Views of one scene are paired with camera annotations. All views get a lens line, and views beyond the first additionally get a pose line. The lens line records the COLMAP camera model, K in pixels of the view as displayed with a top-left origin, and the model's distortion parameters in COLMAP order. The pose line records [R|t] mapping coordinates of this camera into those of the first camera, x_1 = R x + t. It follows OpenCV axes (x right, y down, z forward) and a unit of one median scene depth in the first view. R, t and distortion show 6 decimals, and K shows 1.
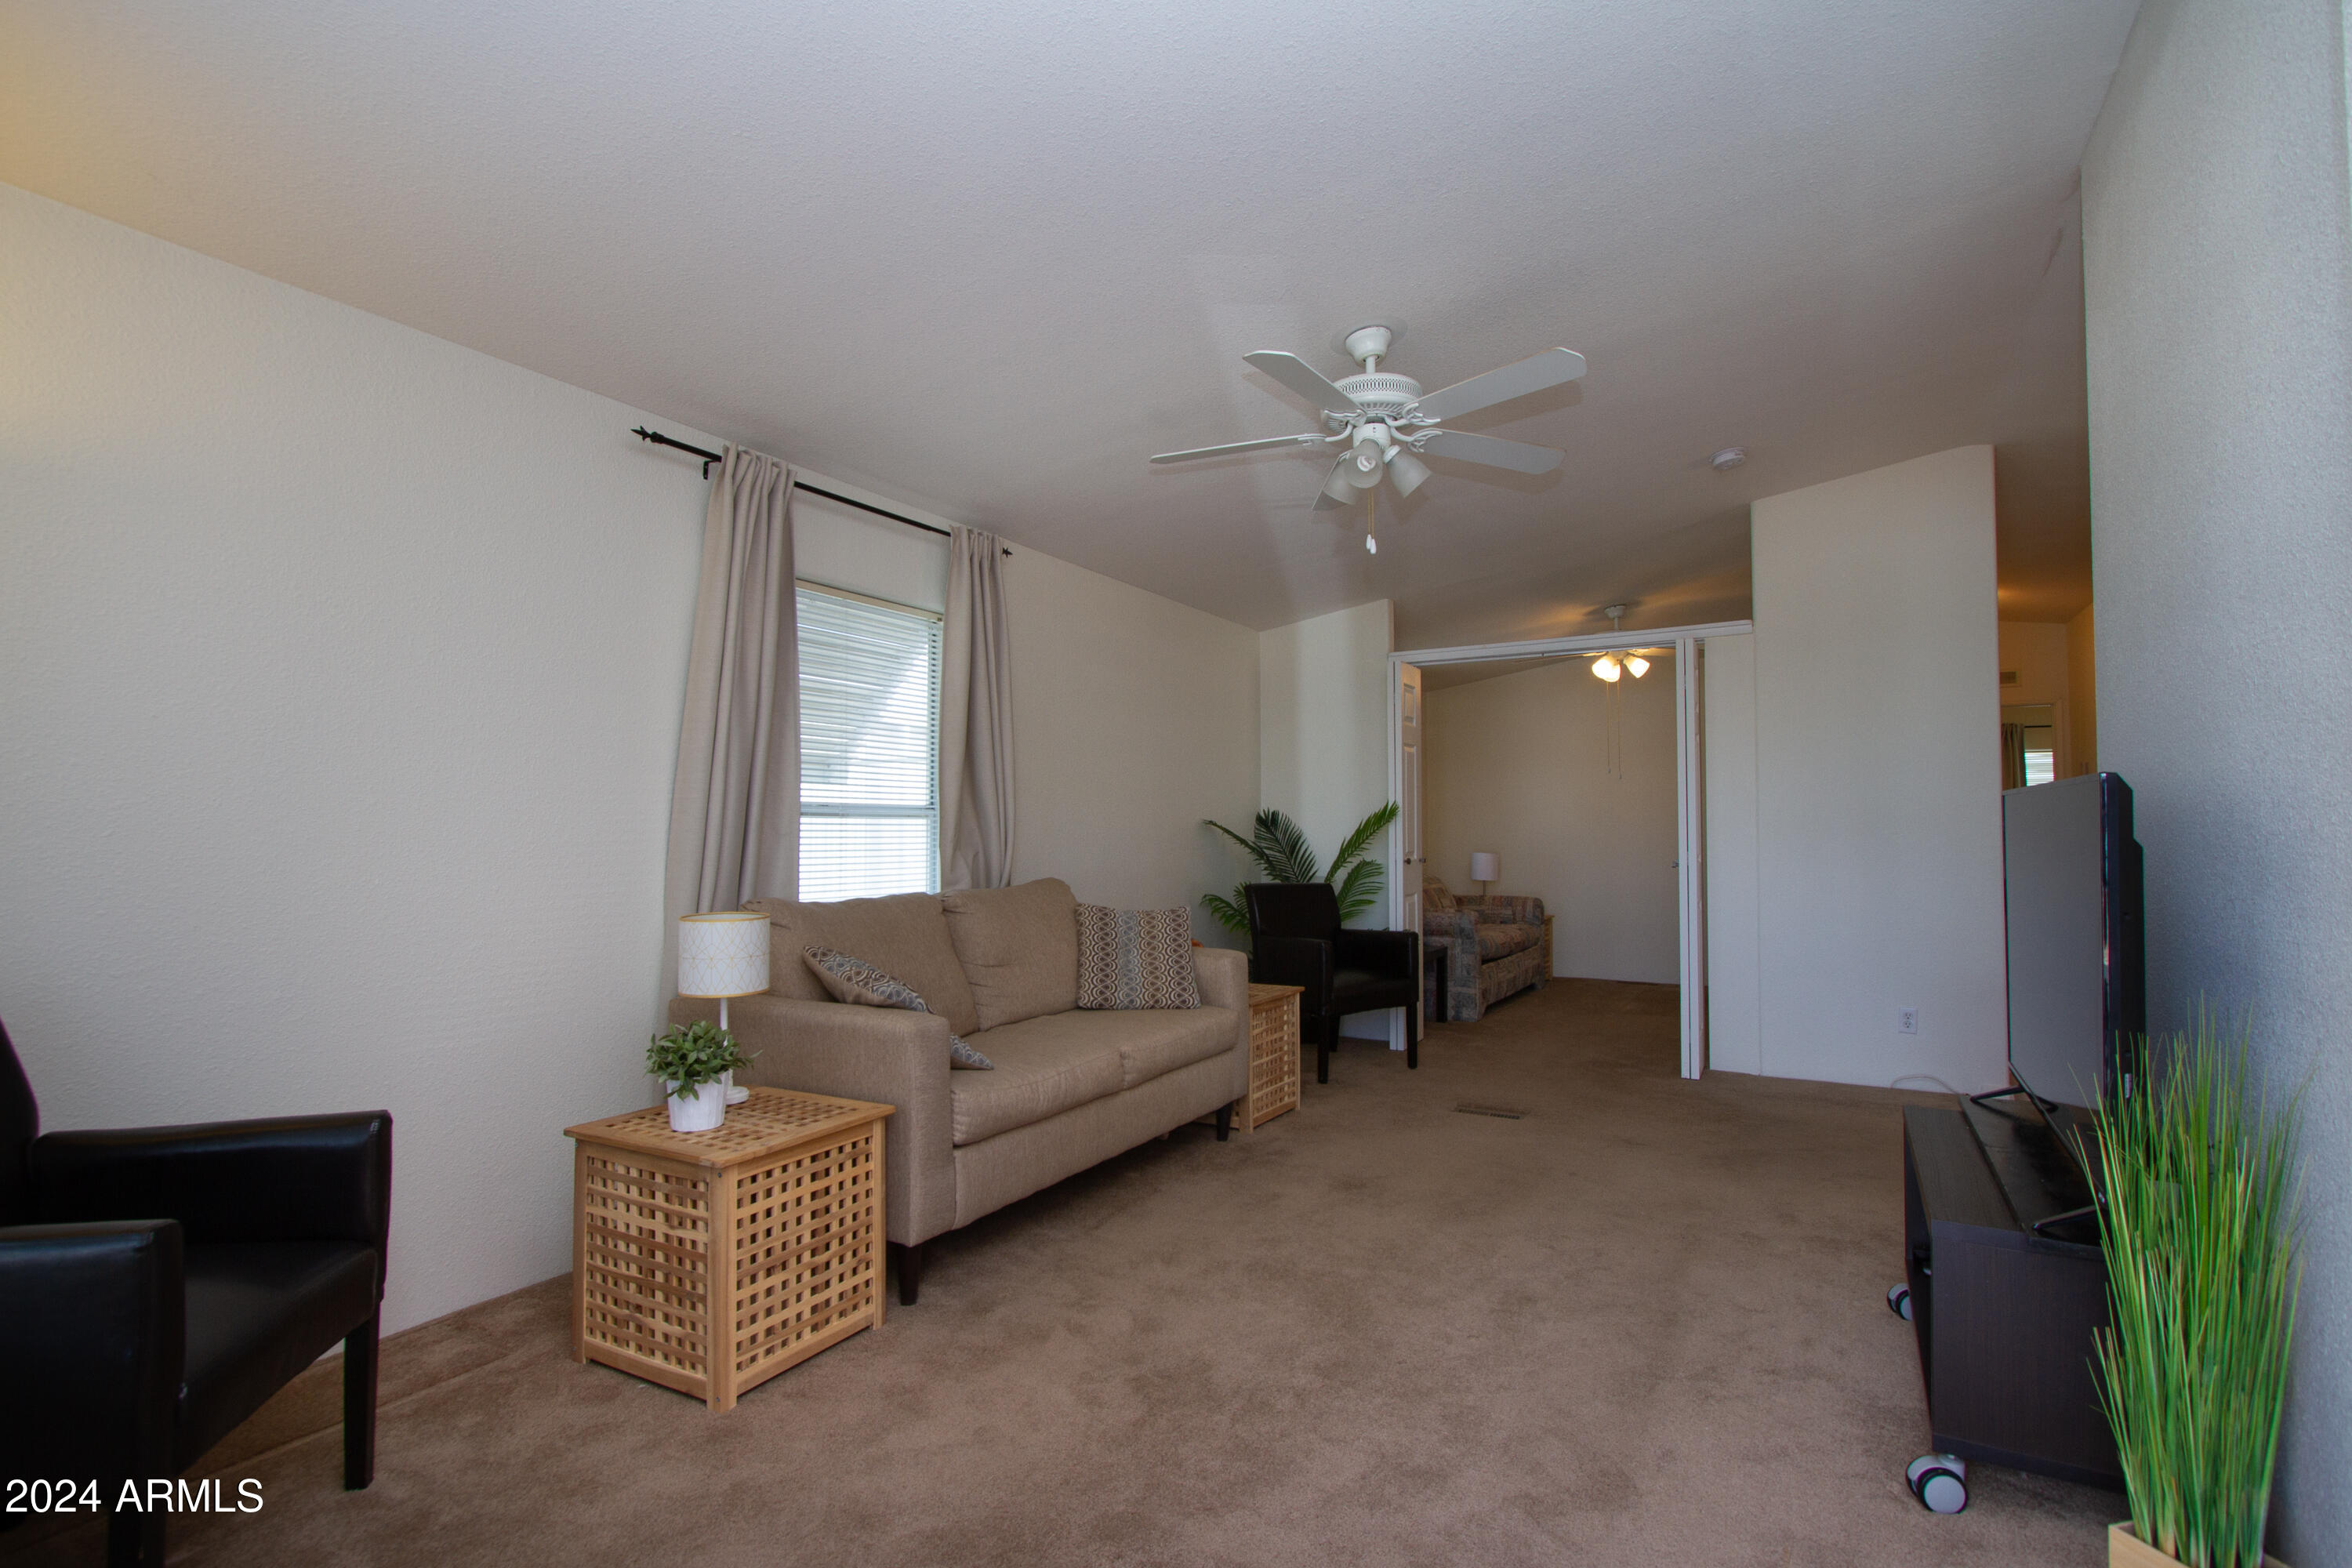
lens RADIAL K [[1160.2, 0, 1176.0], [0, 1160.2, 784.0], [0, 0, 1]] dist [-0.001959, 0.000149]
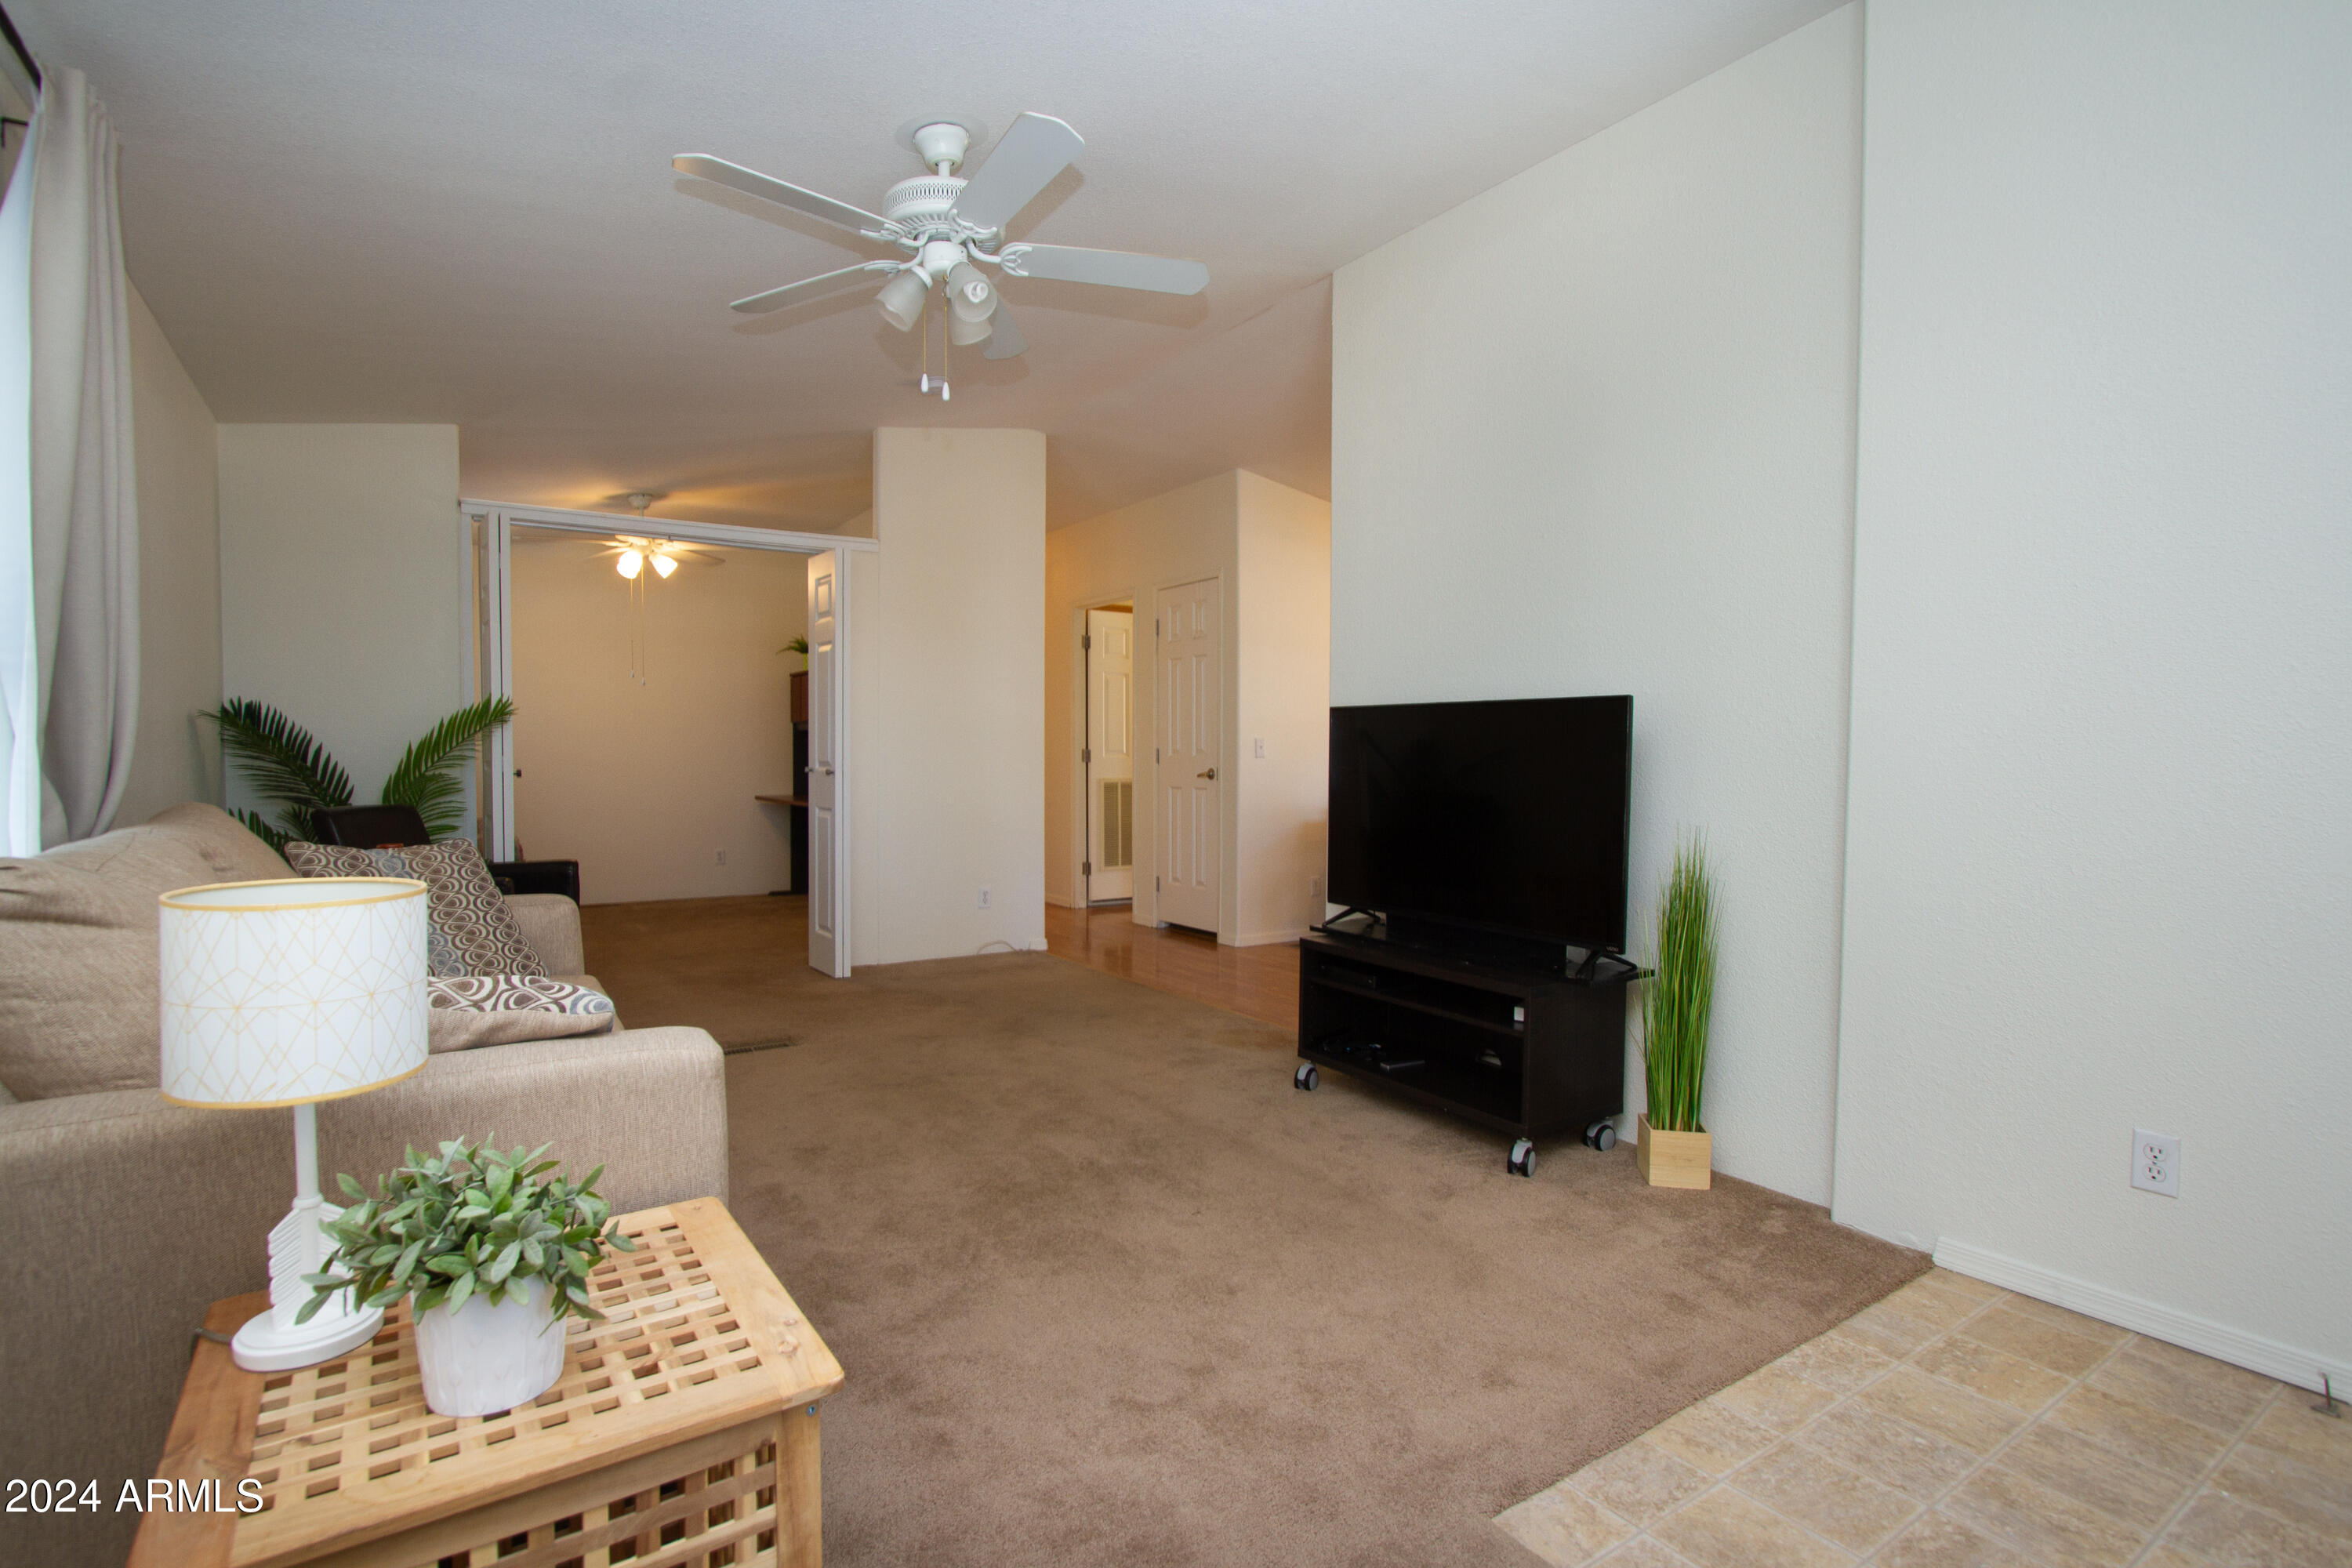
lens RADIAL K [[1132.5, 0, 1178.4], [0, 1132.5, 805.0], [0, 0, 1]] dist [-0.002242, -0.000938]
pose [[0.440836, -0.038233, 0.896773, -0.327099], [-0.042596, 0.997076, 0.063449, 0.023115], [-0.896577, -0.066169, 0.437918, 0.298978]]
